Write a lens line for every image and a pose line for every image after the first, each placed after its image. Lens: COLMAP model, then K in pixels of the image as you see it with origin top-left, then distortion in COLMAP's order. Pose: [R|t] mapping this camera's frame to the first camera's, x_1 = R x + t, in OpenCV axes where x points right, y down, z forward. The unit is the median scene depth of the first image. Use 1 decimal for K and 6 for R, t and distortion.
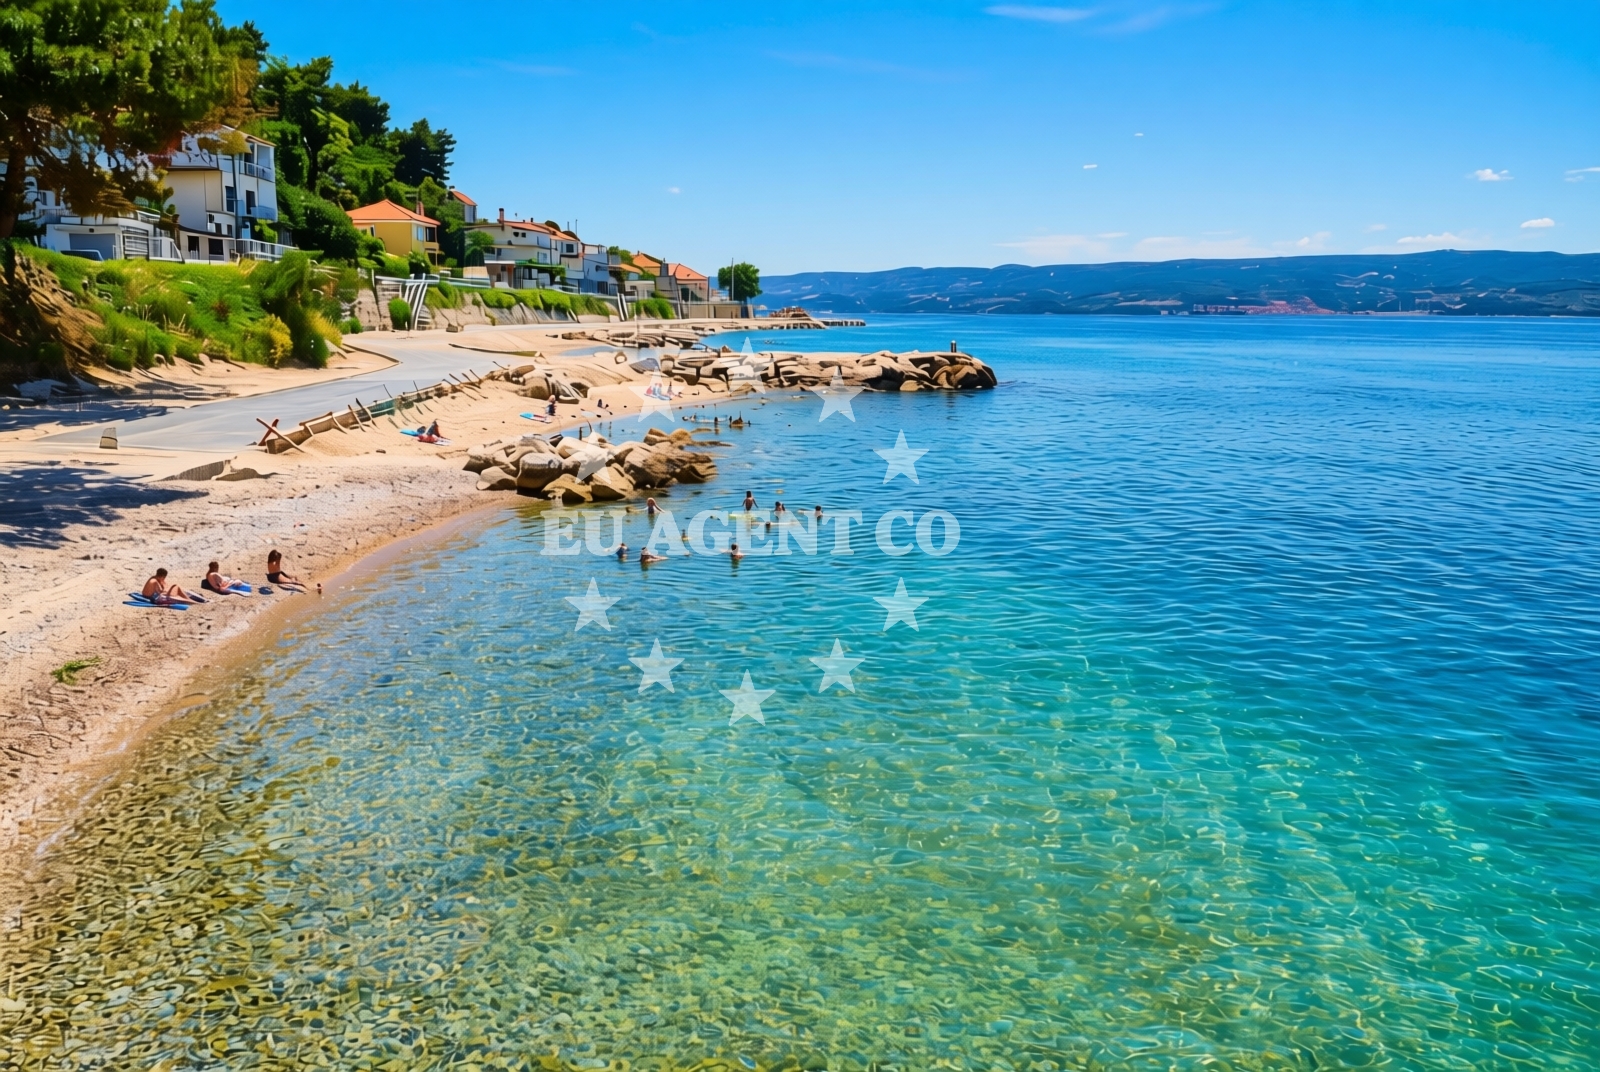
lens RADIAL K [[1254.1, 0, 800.0], [0, 1254.1, 536.0], [0, 0, 1]] dist [0.034614, -0.104247]
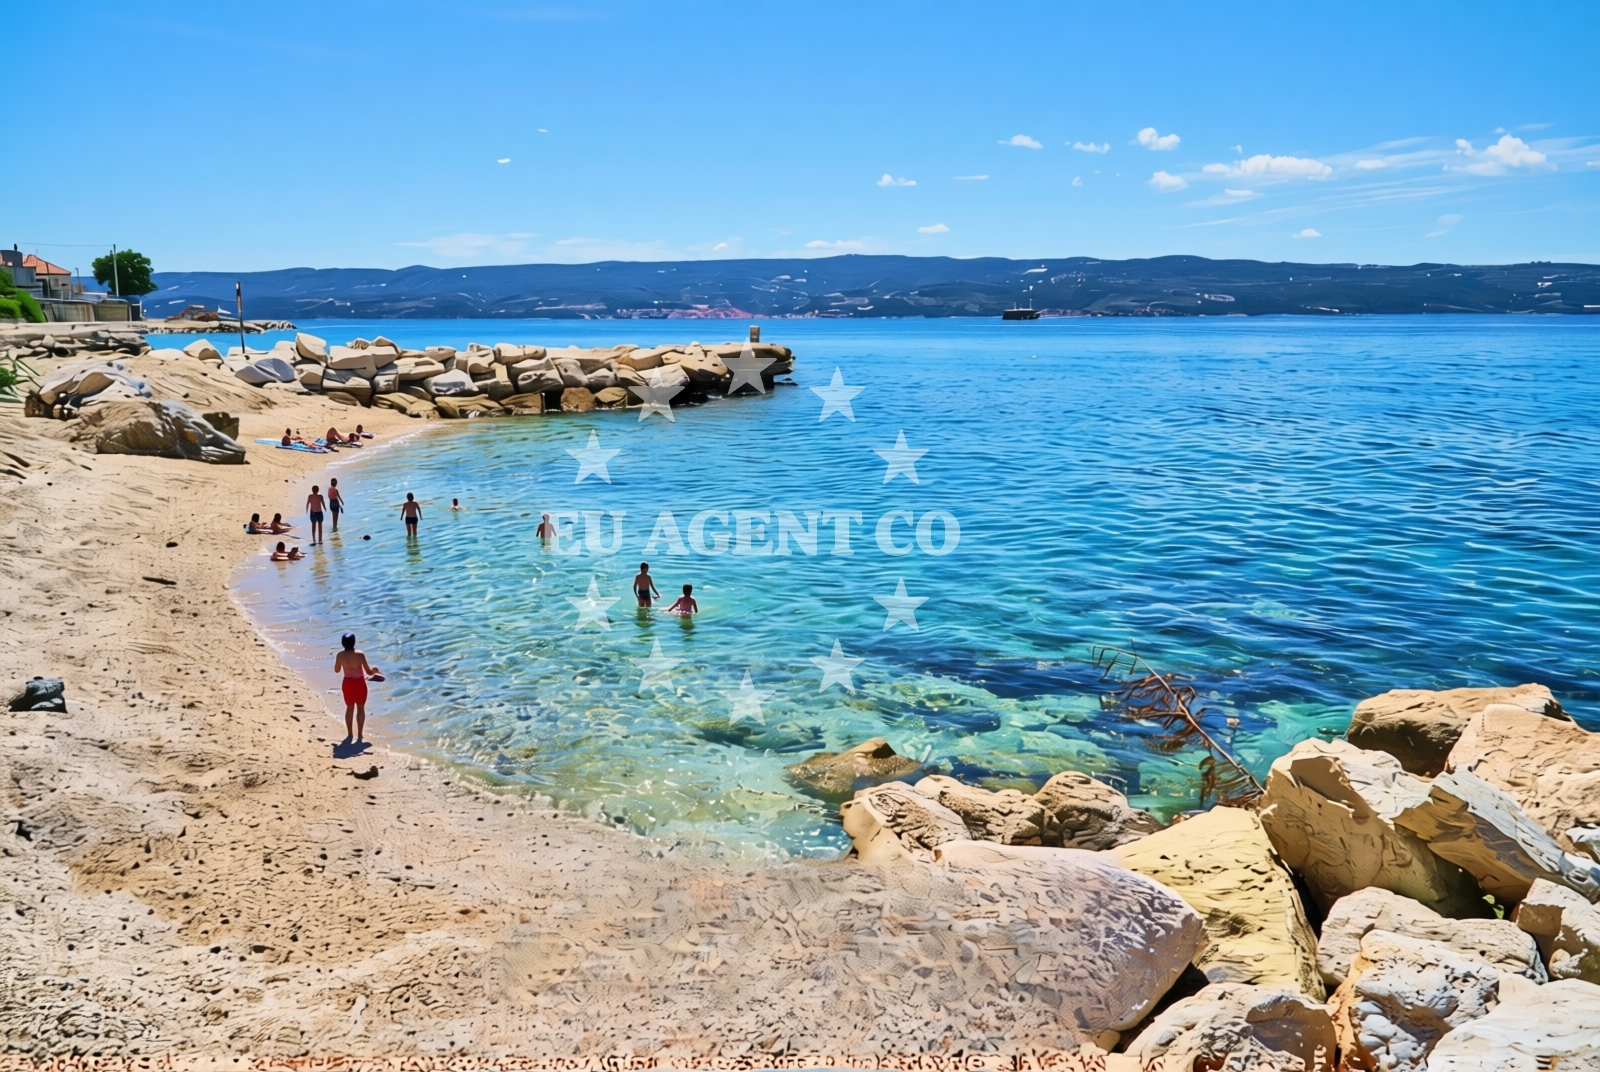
lens RADIAL K [[1362.1, 0, 800.0], [0, 1362.1, 536.0], [0, 0, 1]] dist [0.004466, -0.087670]
pose [[0.909118, -0.069469, 0.410706, -0.046348], [0.076035, 0.997105, 0.000349, -0.015688], [-0.409541, 0.030910, 0.911768, 0.119809]]
